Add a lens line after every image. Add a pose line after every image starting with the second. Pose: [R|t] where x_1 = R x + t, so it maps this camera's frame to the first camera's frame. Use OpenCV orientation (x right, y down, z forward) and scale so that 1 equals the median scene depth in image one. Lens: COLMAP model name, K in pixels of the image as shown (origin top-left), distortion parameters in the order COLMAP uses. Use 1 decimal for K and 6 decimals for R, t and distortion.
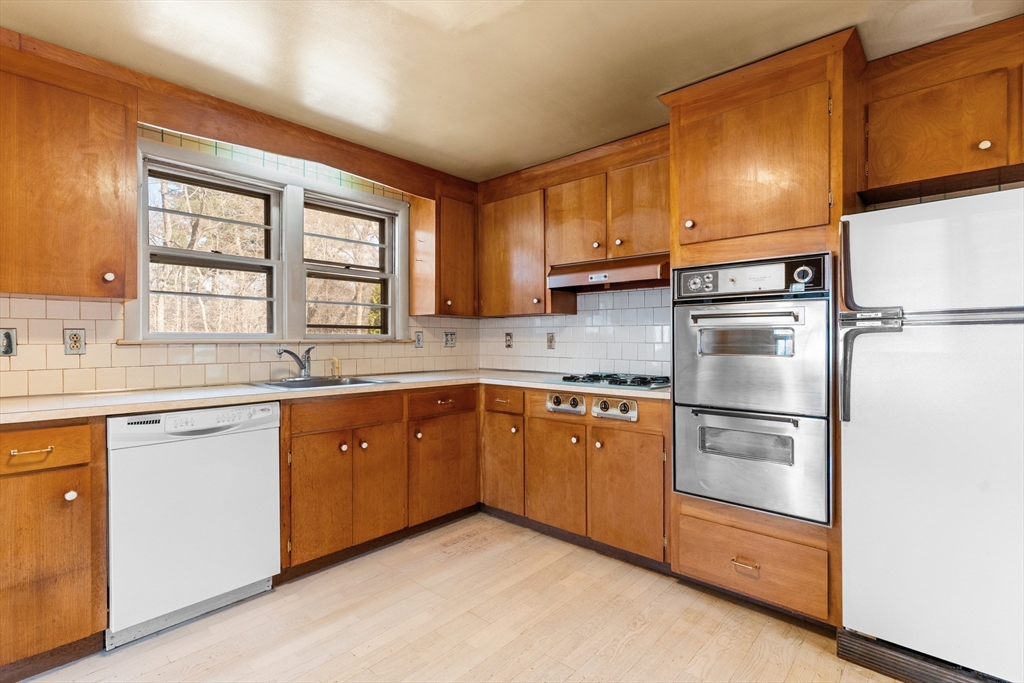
lens RADIAL K [[488.5, 0, 511.2], [0, 488.5, 344.4], [0, 0, 1]] dist [0.005989, -0.000670]
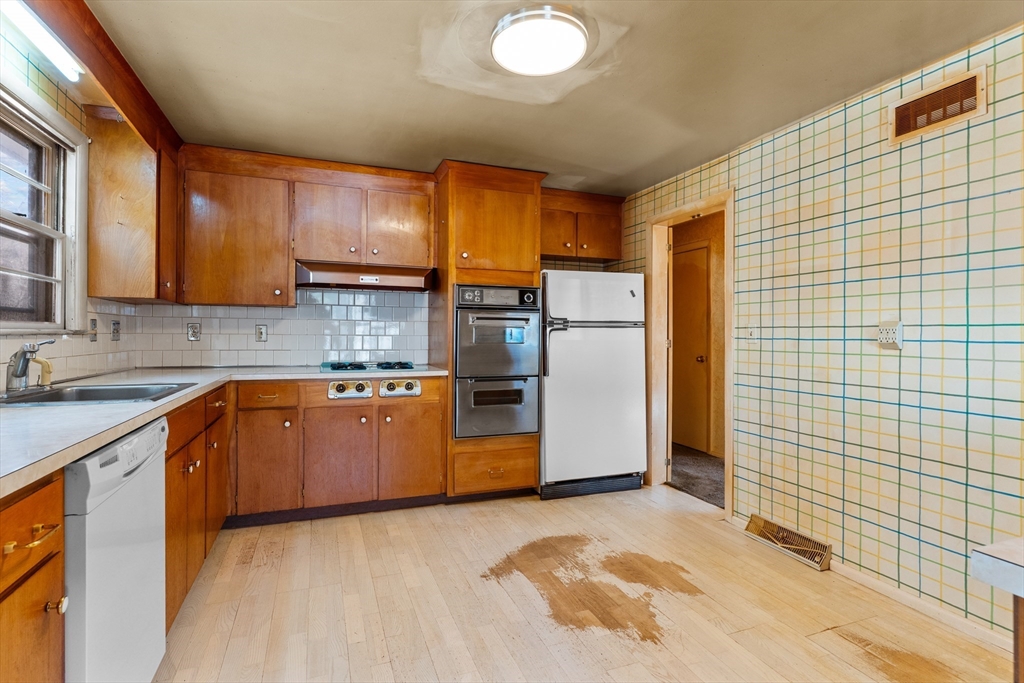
lens RADIAL K [[488.5, 0, 508.8], [0, 488.5, 335.3], [0, 0, 1]] dist [0.005989, -0.000670]
pose [[0.448214, 0.001749, 0.893925, -0.926010], [0.001779, 0.999994, -0.002849, 0.001026], [-0.893924, 0.002867, 0.448208, 0.223855]]
